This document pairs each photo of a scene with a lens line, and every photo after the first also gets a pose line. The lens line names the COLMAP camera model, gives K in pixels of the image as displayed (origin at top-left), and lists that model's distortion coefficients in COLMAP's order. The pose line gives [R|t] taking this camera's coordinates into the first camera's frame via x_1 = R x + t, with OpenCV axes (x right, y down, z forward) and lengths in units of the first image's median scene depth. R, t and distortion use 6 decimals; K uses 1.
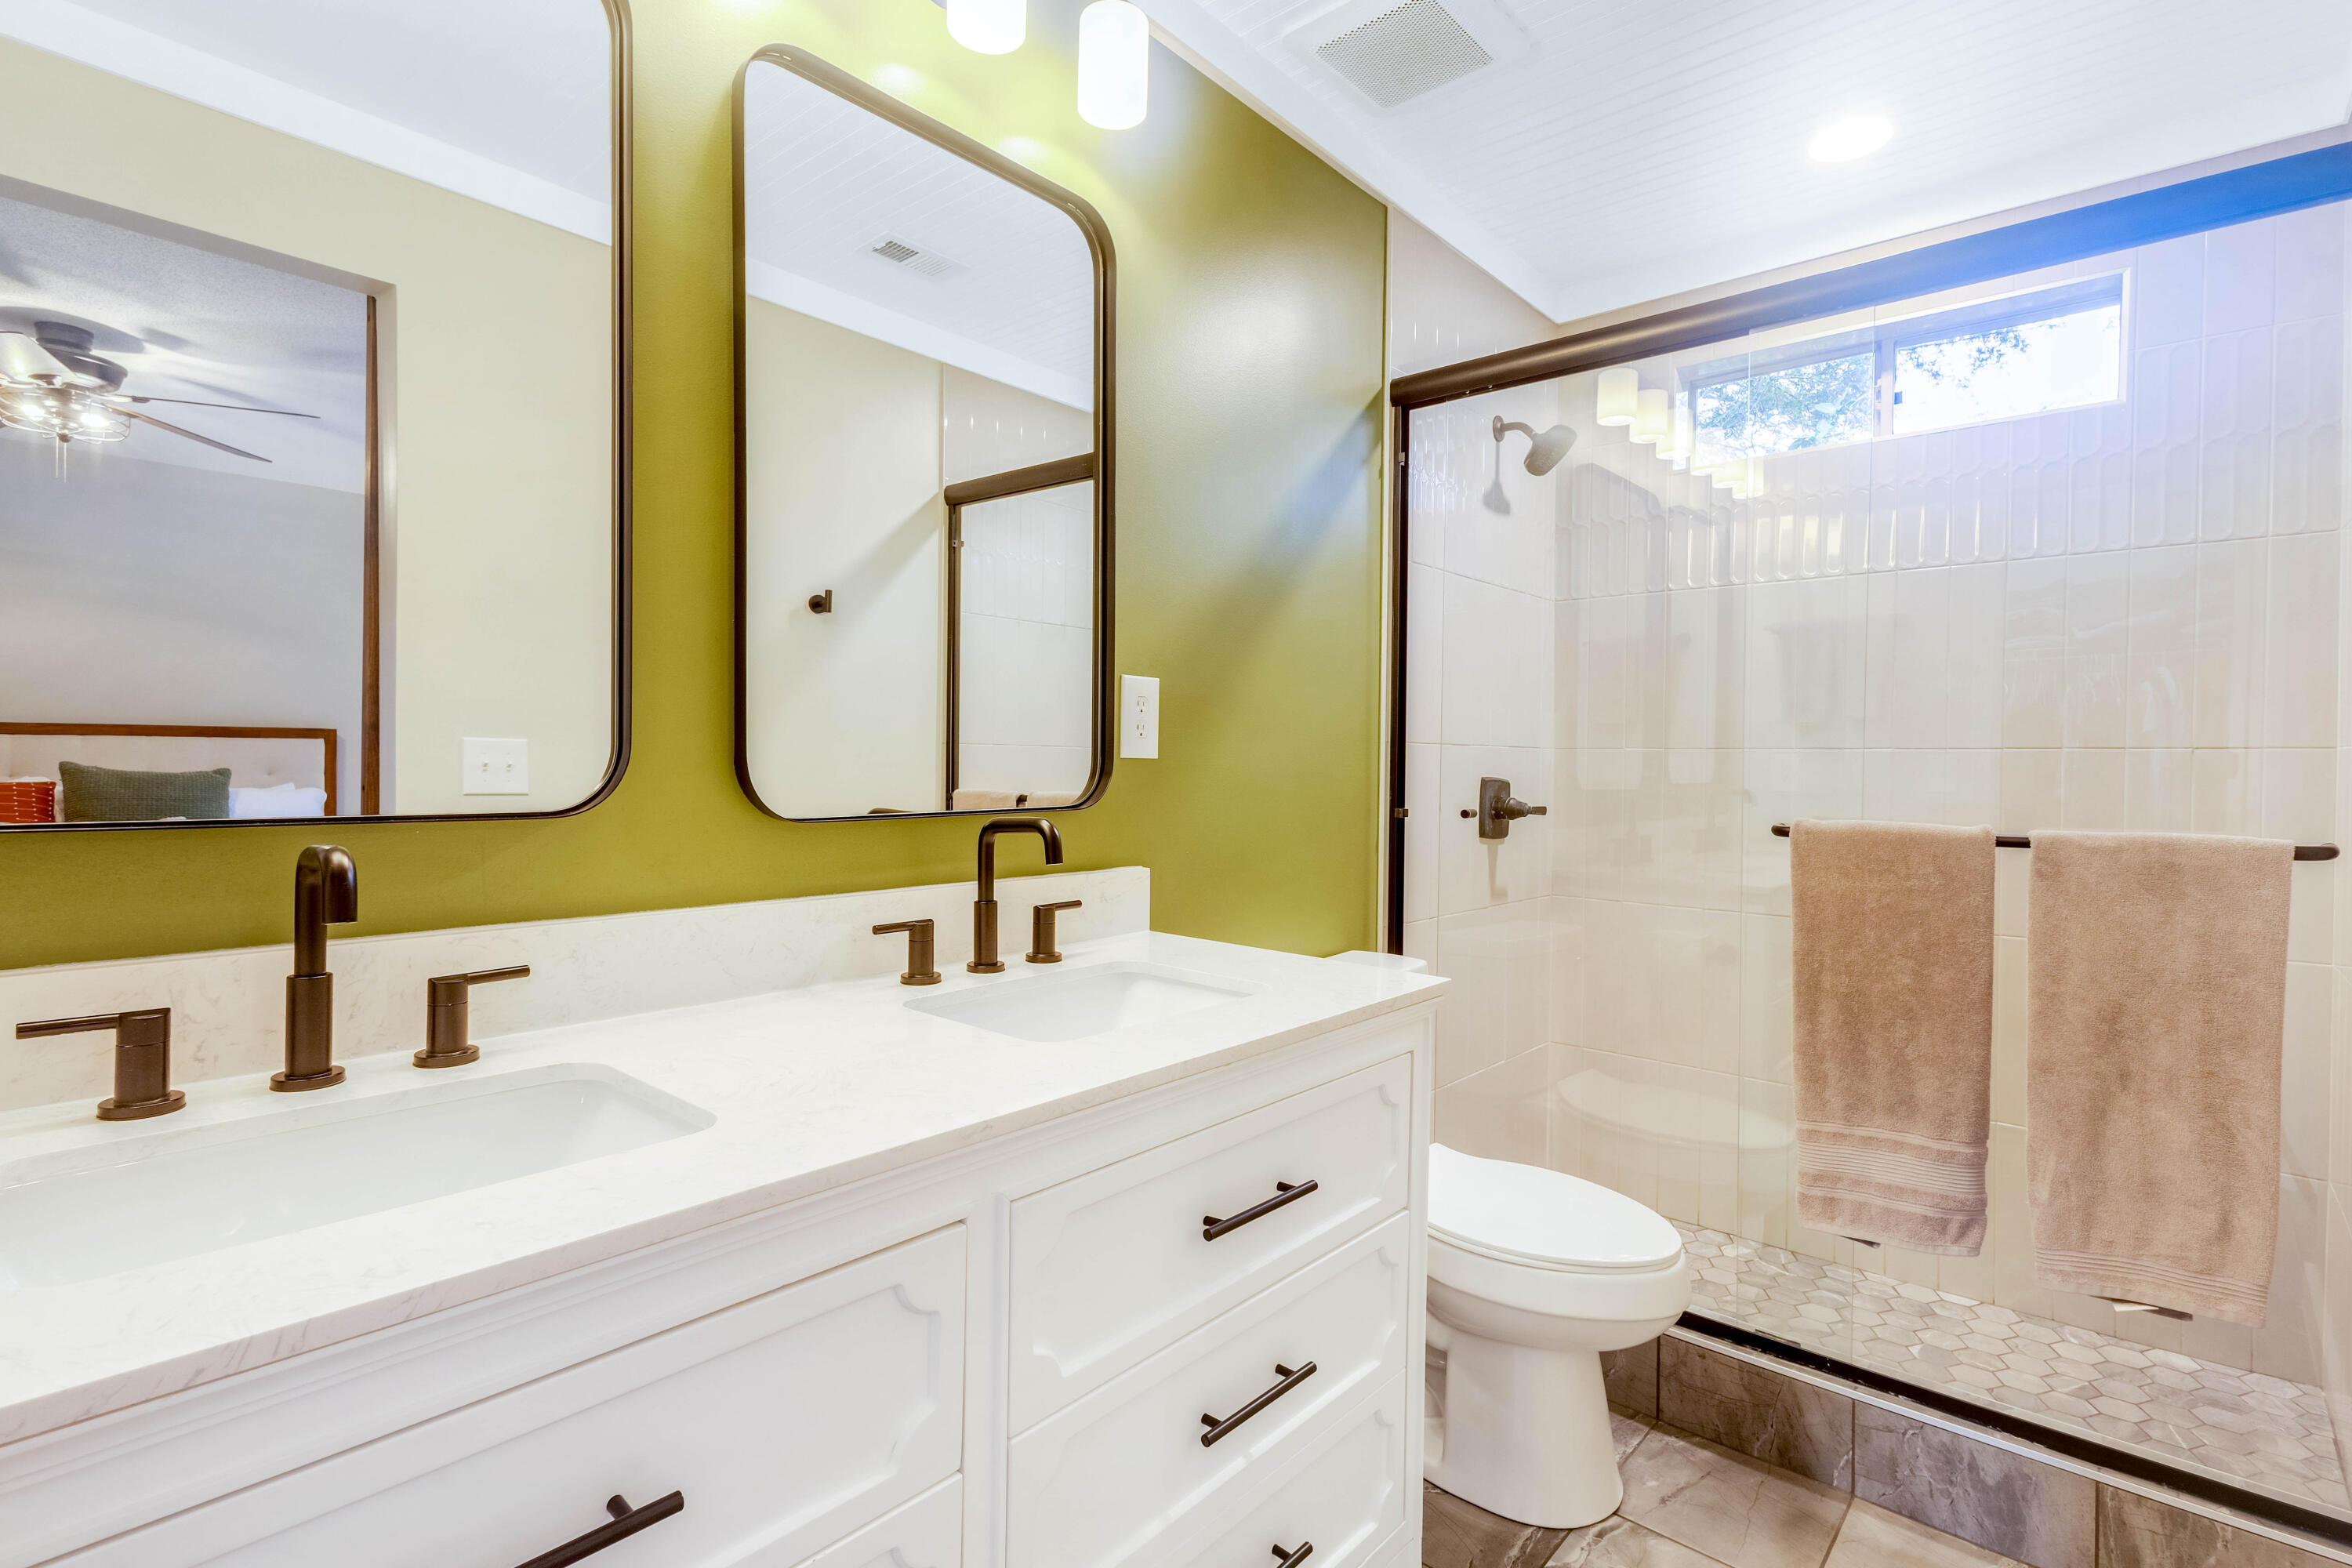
lens RADIAL K [[1112.3, 0, 1187.9], [0, 1112.3, 759.4], [0, 0, 1]] dist [0.009316, -0.000516]
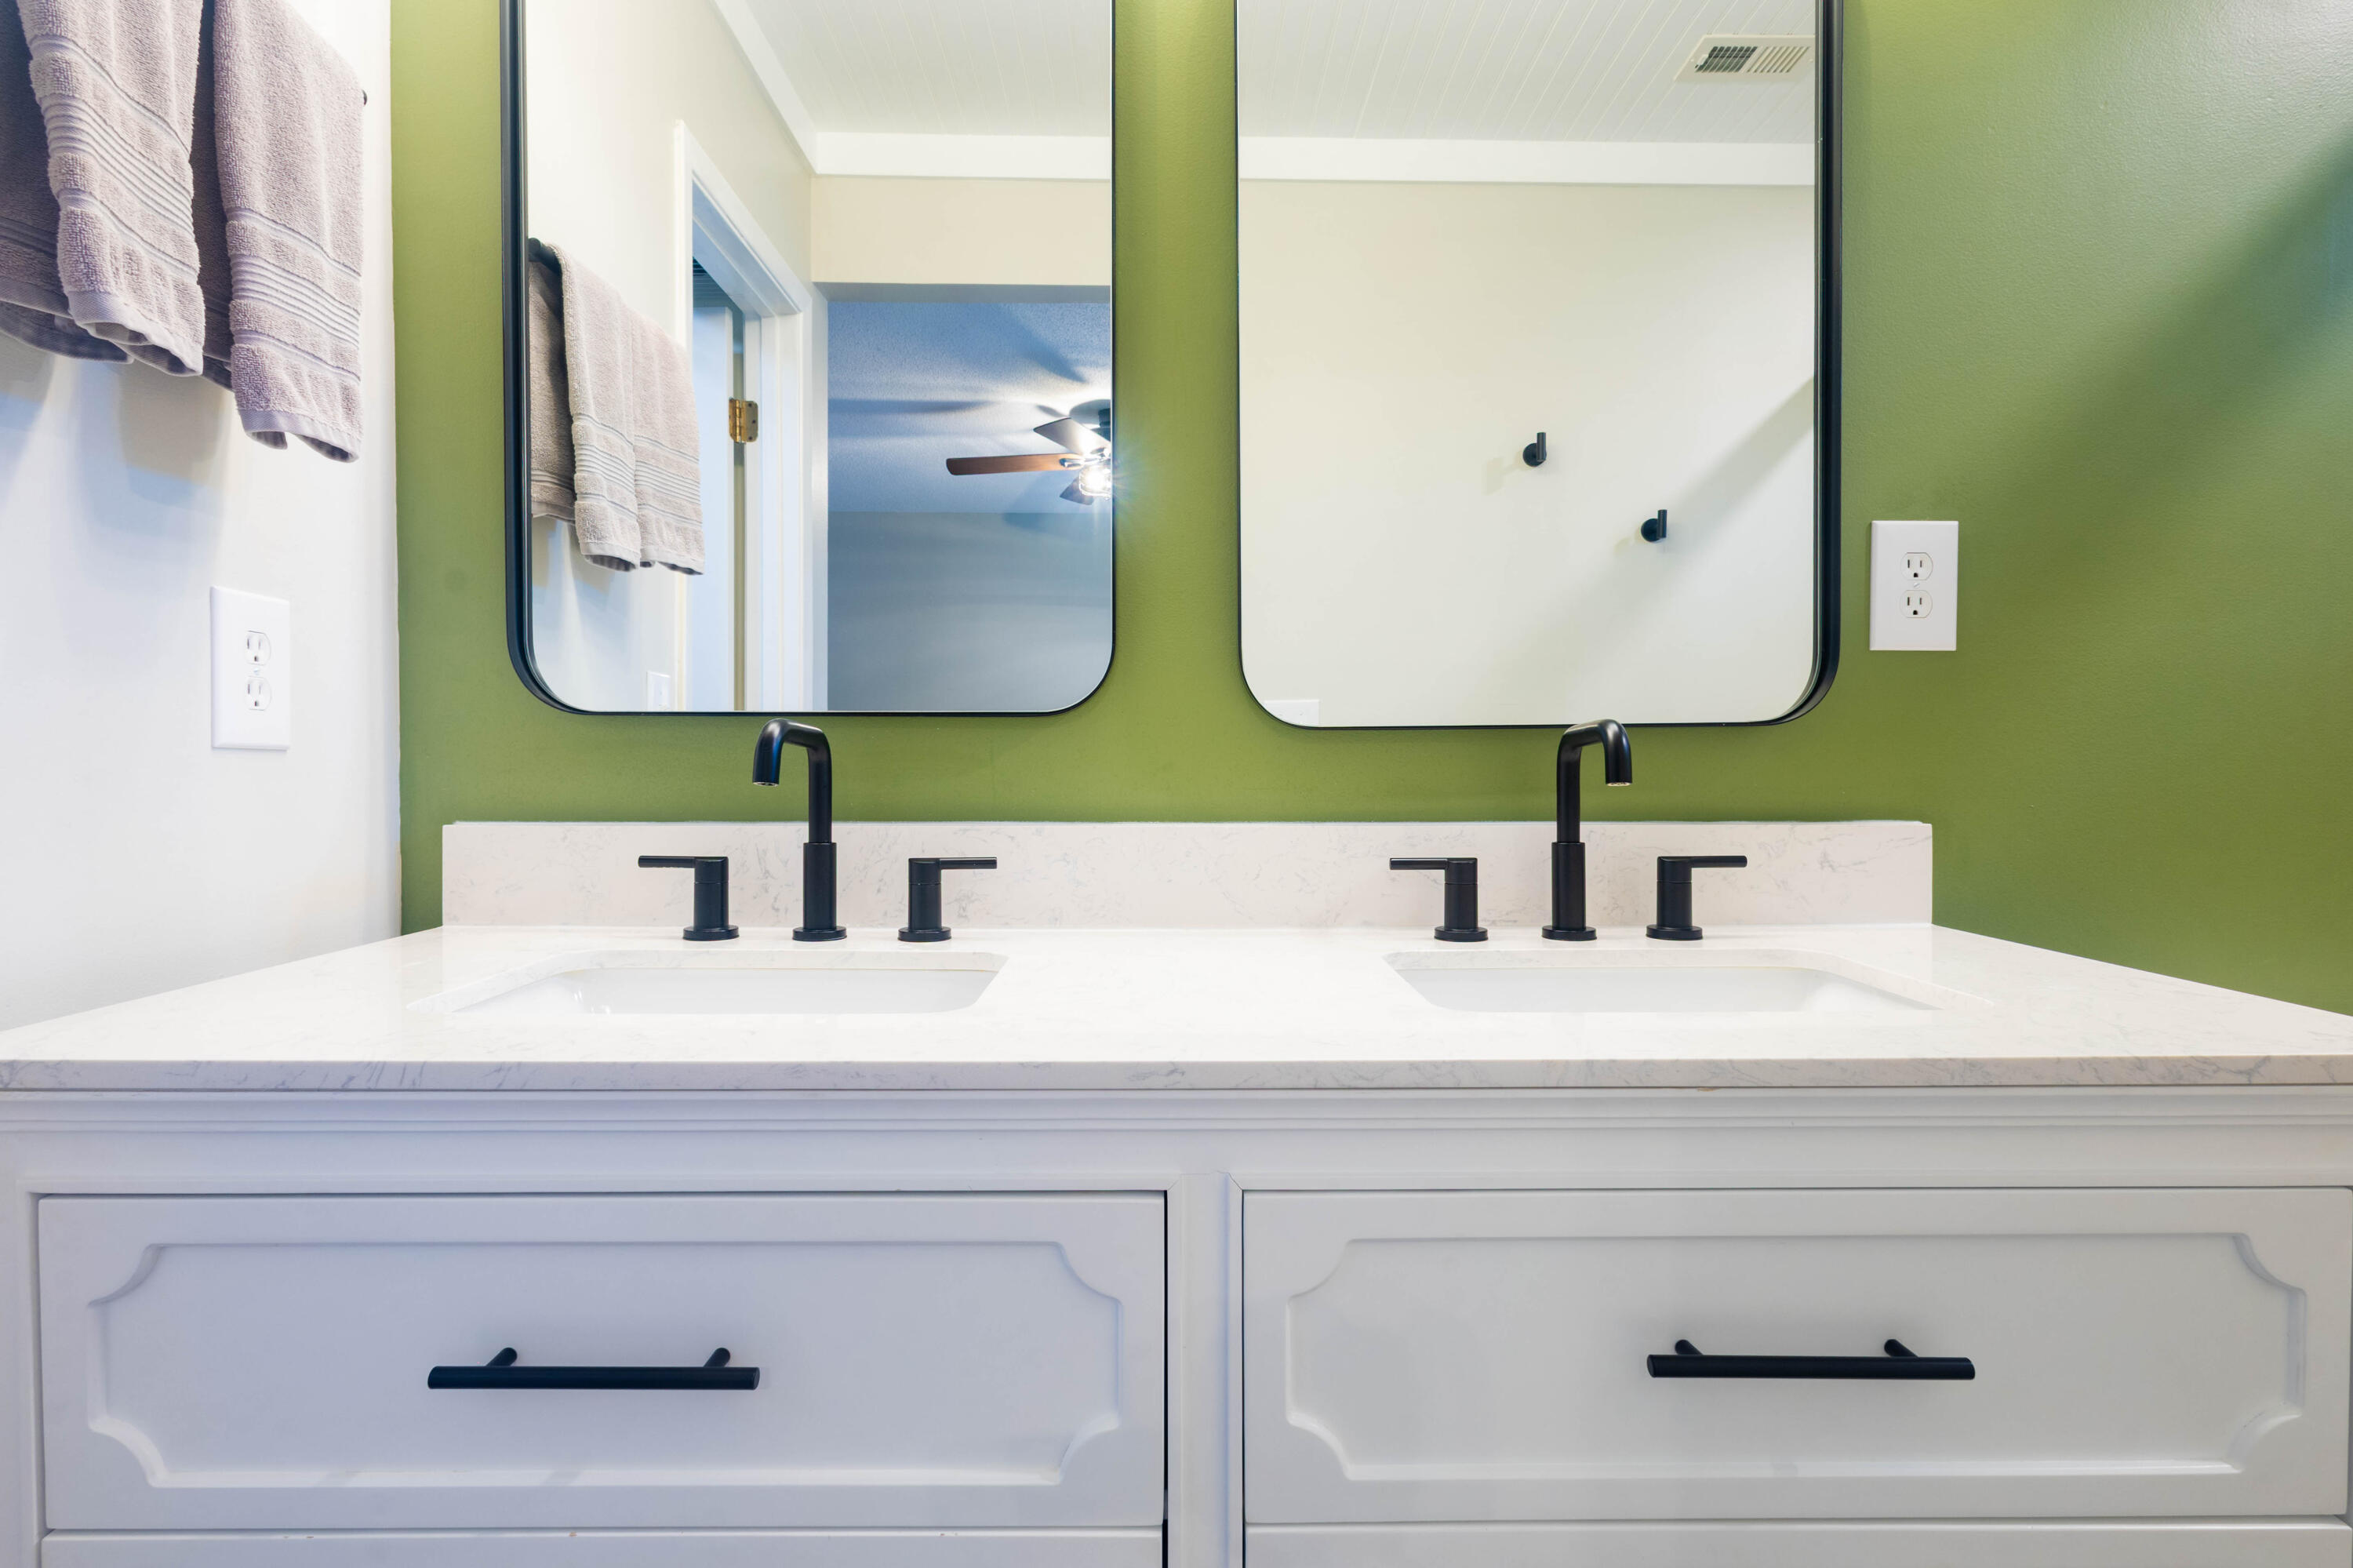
lens RADIAL K [[1239.2, 0, 1175.9], [0, 1239.2, 762.9], [0, 0, 1]] dist [0.009008, -0.000172]
pose [[0.664341, -0.014515, -0.747289, 0.276884], [0.011856, 0.999890, -0.008881, 0.086621], [0.747336, -0.002960, 0.664440, 0.294938]]
